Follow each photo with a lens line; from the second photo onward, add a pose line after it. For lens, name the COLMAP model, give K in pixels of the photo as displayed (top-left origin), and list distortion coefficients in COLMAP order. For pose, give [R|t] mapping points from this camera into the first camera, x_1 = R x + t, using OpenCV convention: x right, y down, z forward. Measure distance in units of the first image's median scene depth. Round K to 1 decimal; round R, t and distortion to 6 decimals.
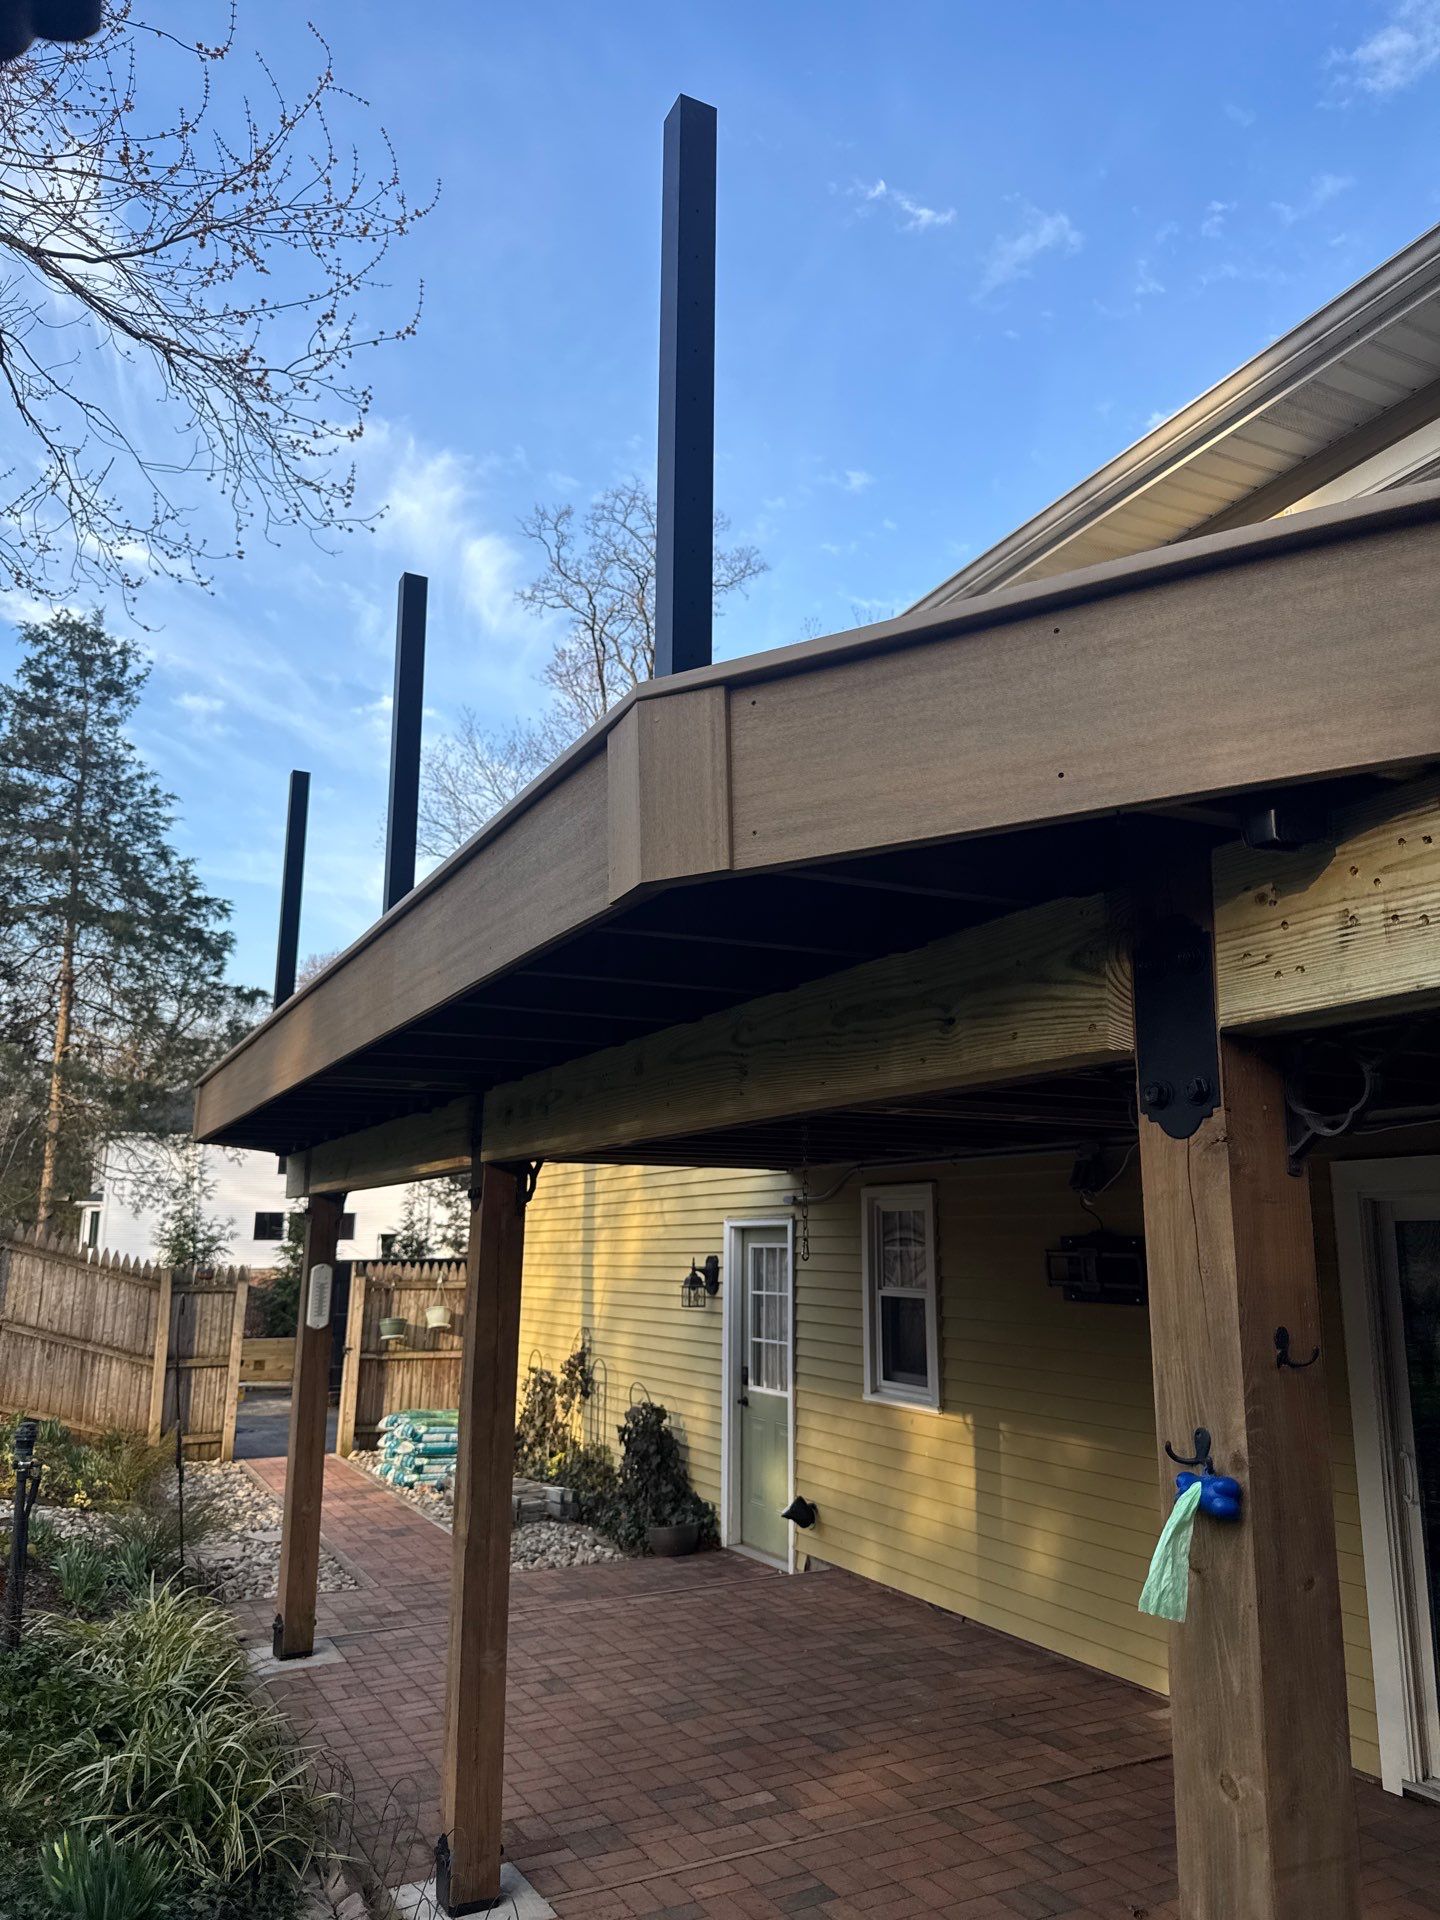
lens RADIAL K [[1344.2, 0, 738.5], [0, 1344.2, 969.4], [0, 0, 1]] dist [0.155240, -0.285271]
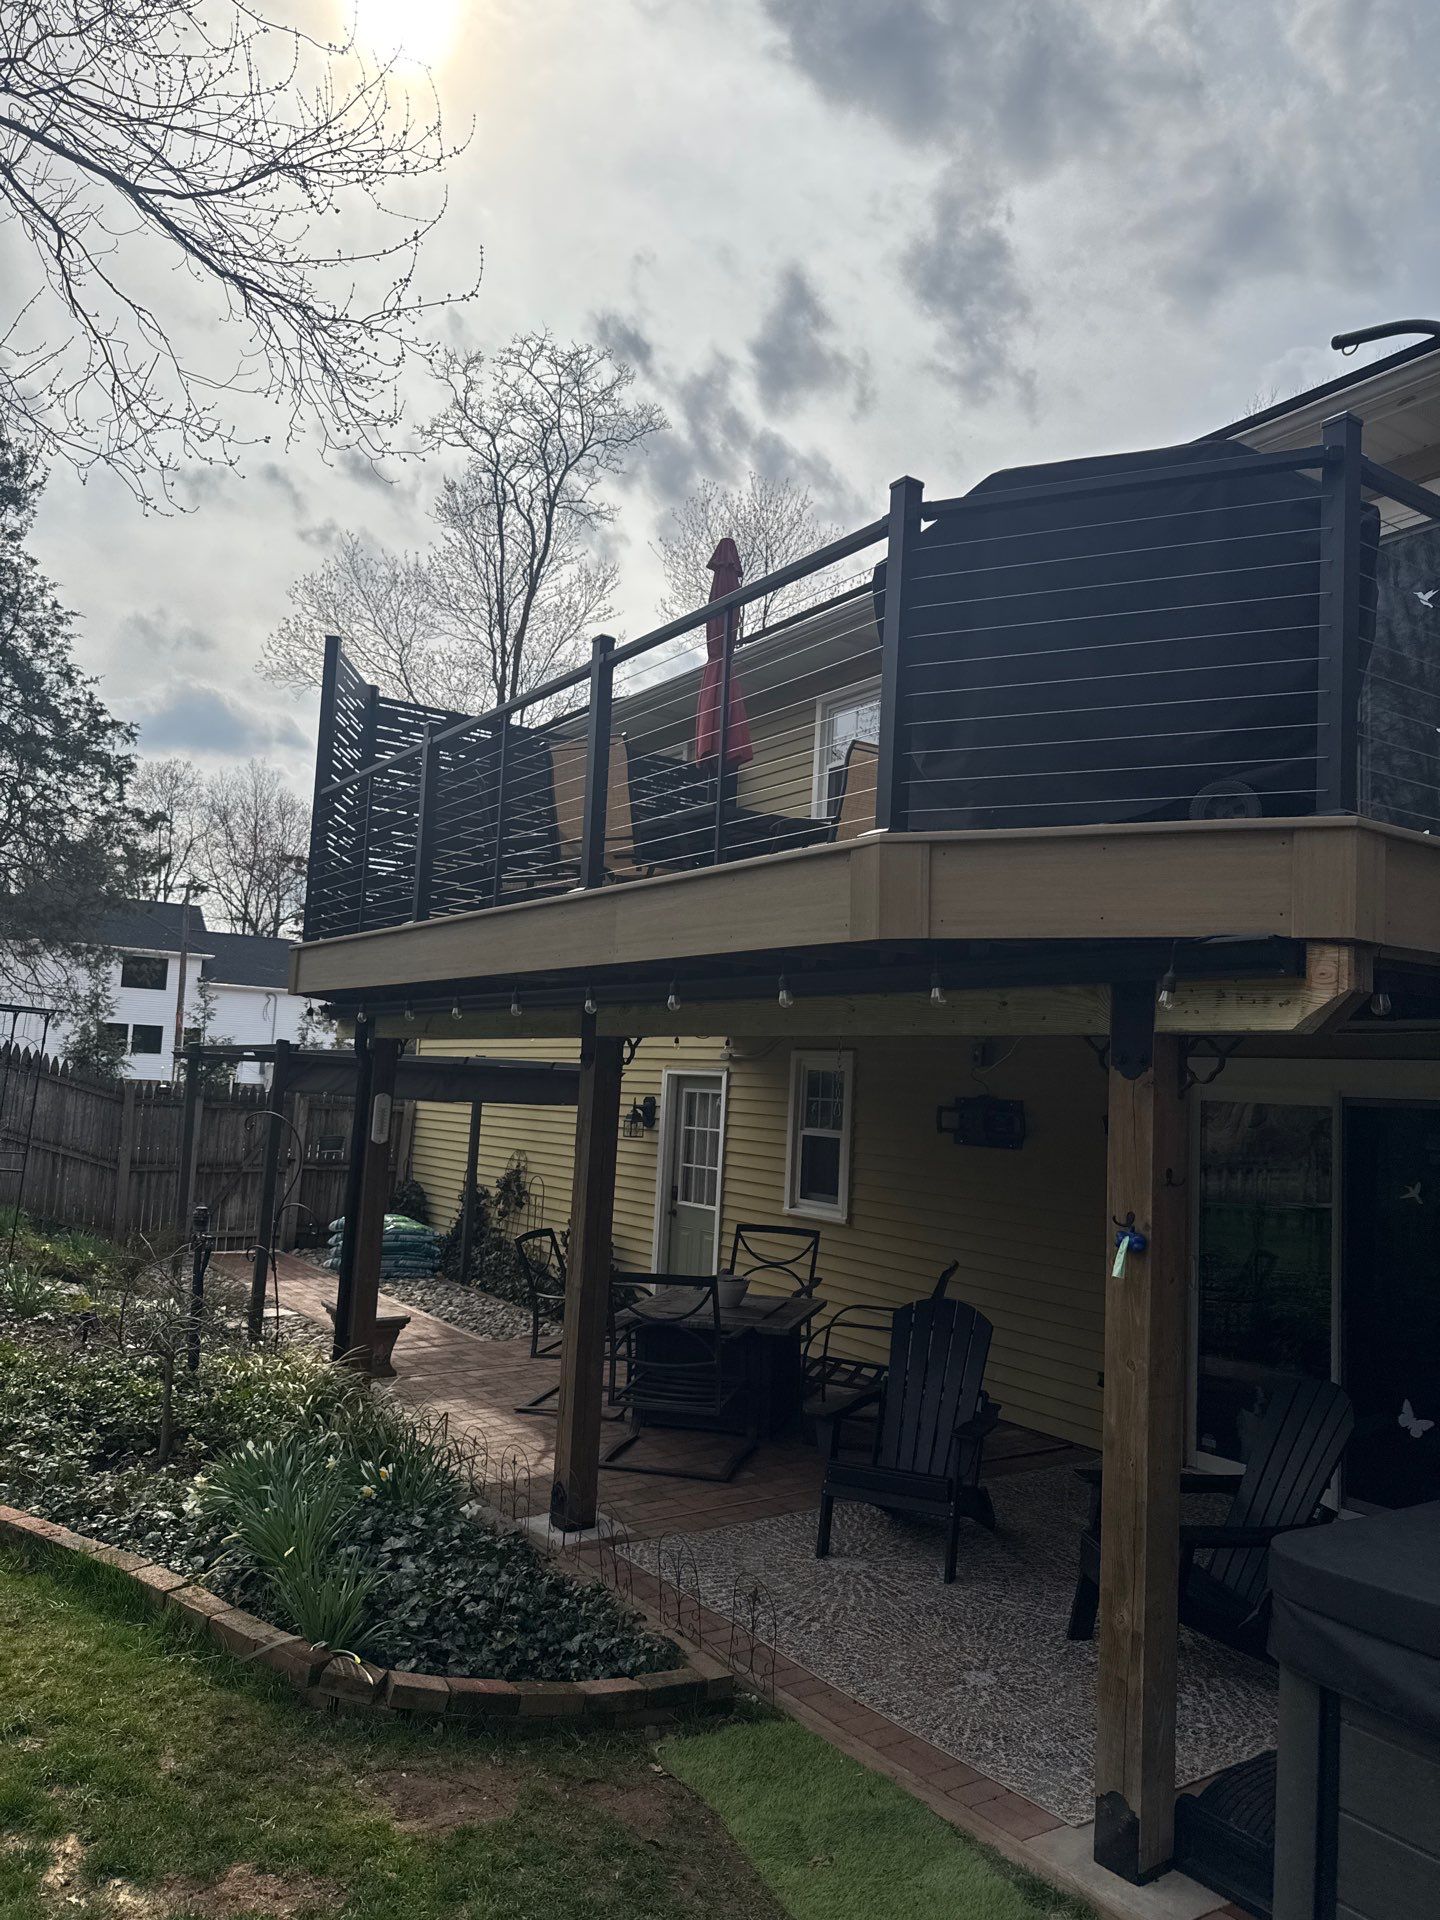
lens RADIAL K [[1367.4, 0, 733.3], [0, 1367.4, 944.5], [0, 0, 1]] dist [0.098493, -0.138404]
pose [[0.990423, 0.056284, 0.126072, -0.088198], [-0.069139, 0.992579, 0.100029, -0.039662], [-0.119506, -0.107787, 0.986965, -0.156819]]
